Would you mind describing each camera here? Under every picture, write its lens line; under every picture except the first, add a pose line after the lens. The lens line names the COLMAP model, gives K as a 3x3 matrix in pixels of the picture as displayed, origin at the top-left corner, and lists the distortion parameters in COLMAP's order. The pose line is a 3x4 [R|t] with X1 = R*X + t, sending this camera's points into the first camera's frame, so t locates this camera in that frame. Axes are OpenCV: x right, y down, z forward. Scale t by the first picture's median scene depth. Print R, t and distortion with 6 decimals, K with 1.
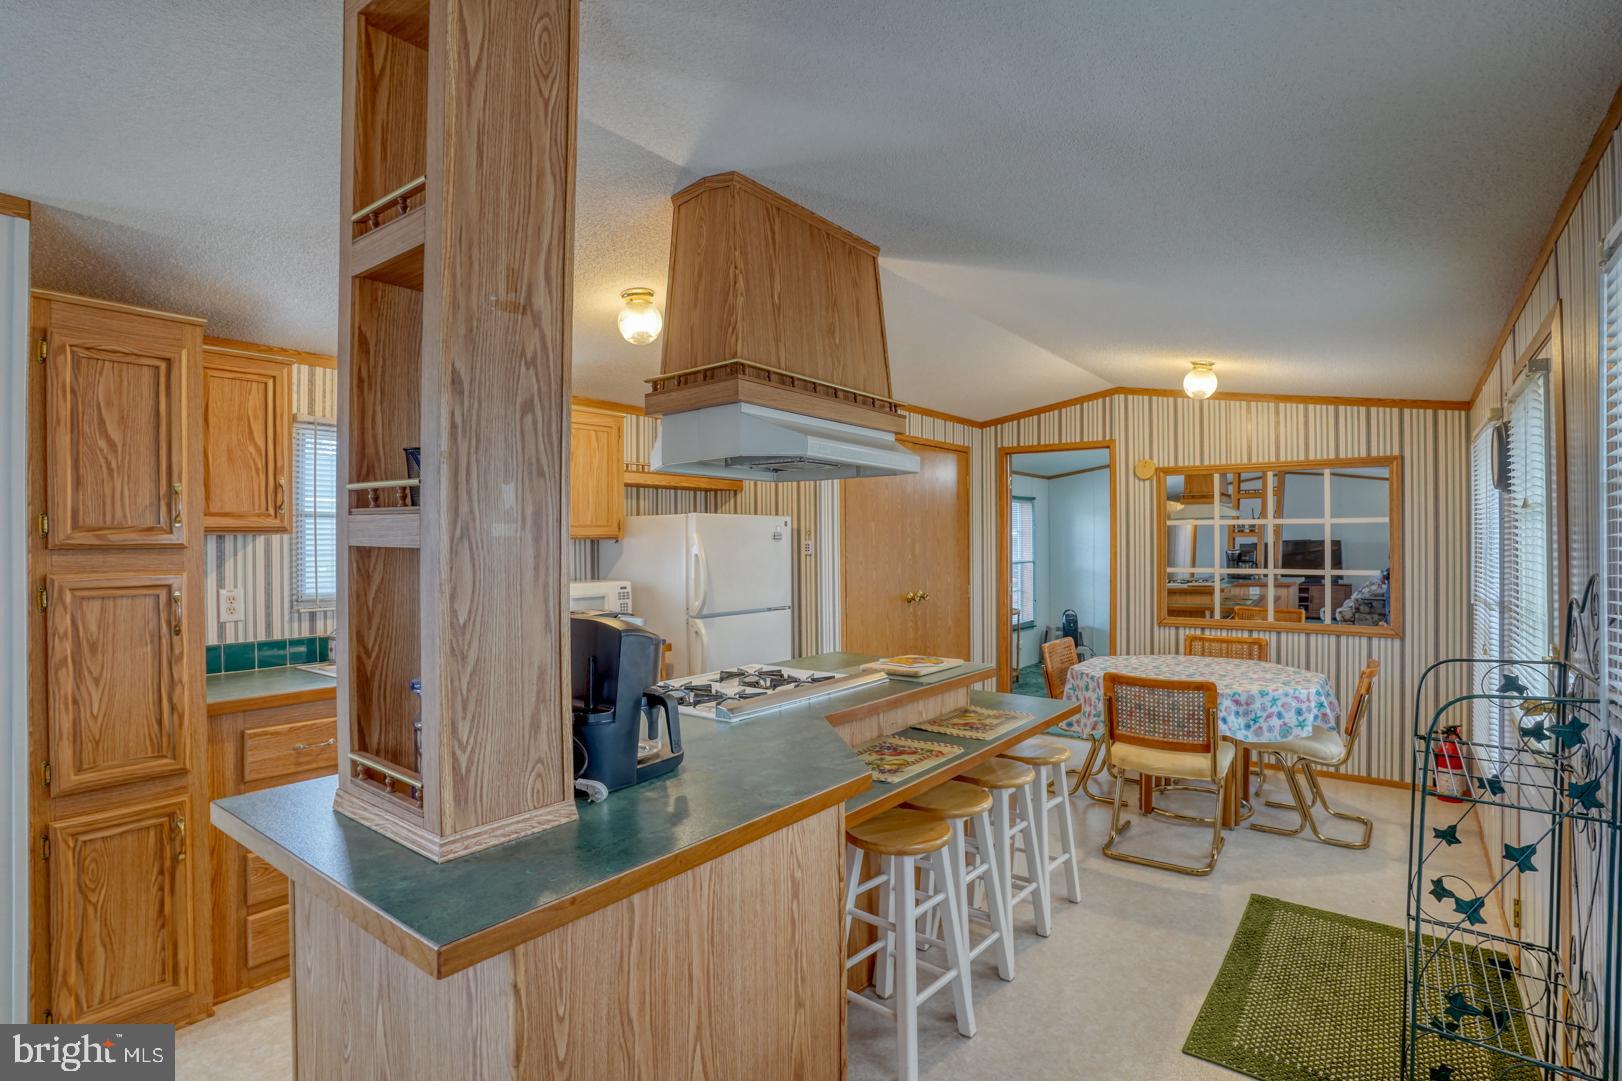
lens RADIAL K [[806.8, 0, 794.5], [0, 806.8, 538.8], [0, 0, 1]] dist [-0.056752, 0.017281]
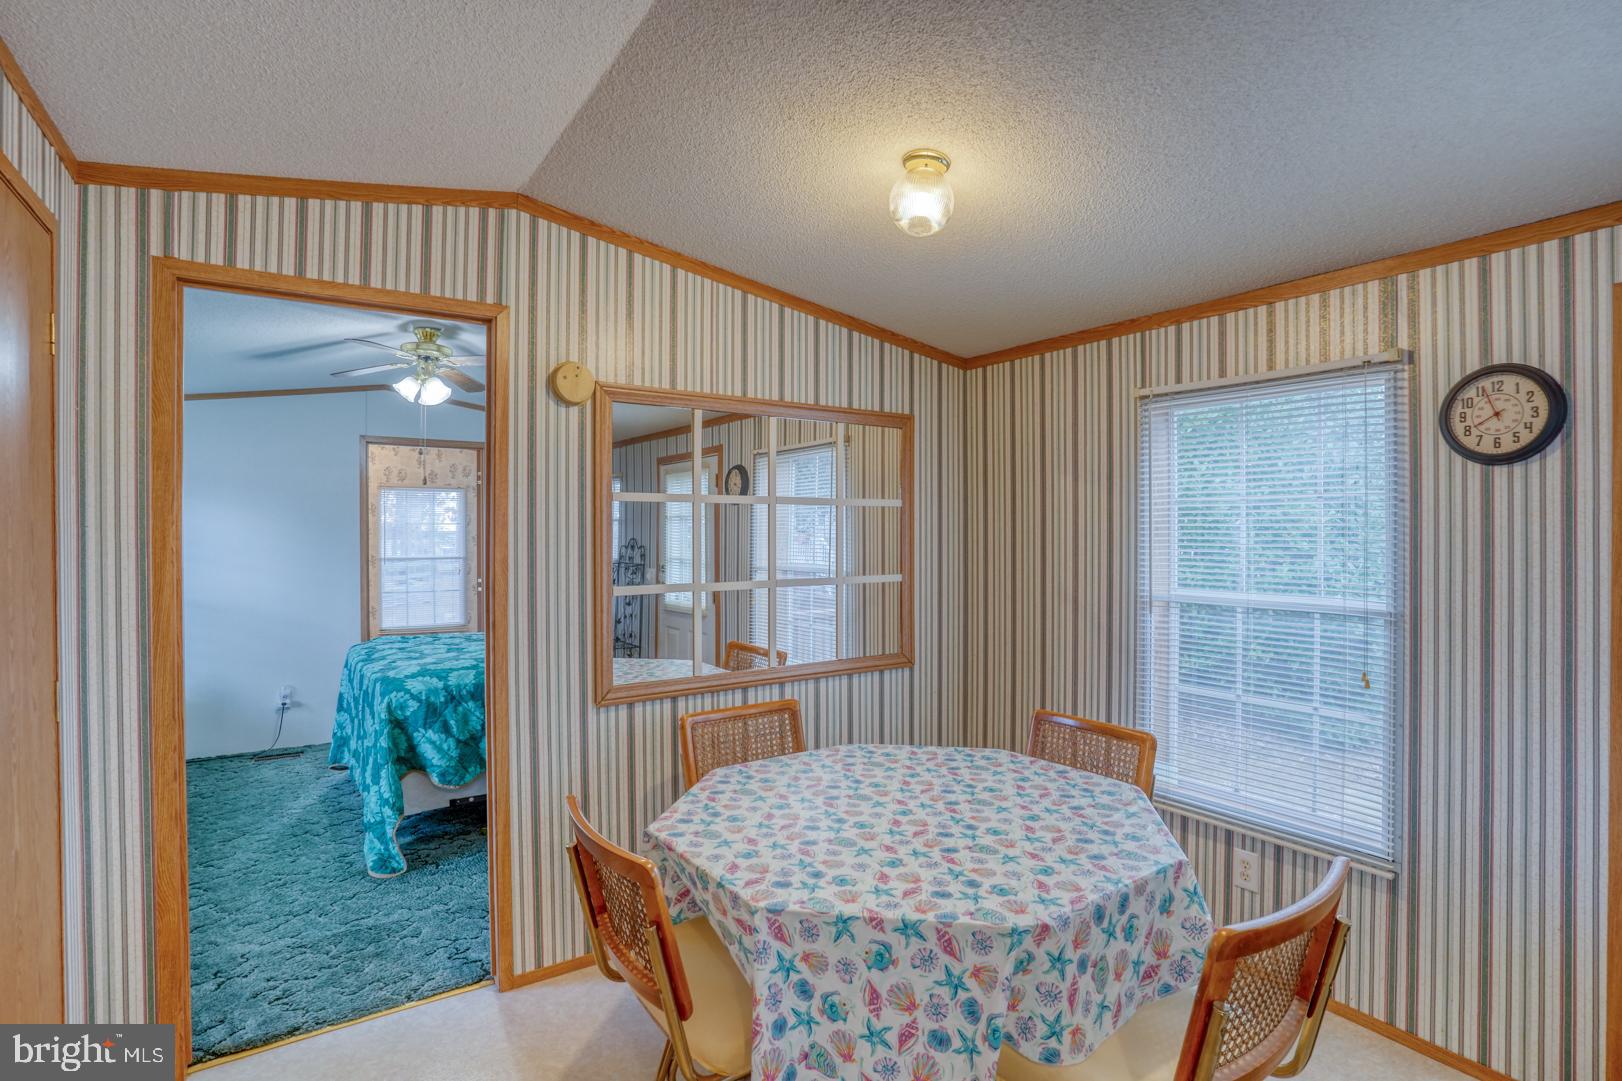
lens RADIAL K [[806.8, 0, 816.4], [0, 806.8, 533.9], [0, 0, 1]] dist [-0.056752, 0.017281]
pose [[0.282173, -0.002992, 0.959359, 0.030889], [-0.000047, 0.999995, 0.003133, 0.001501], [-0.959363, -0.000930, 0.282172, 0.981362]]
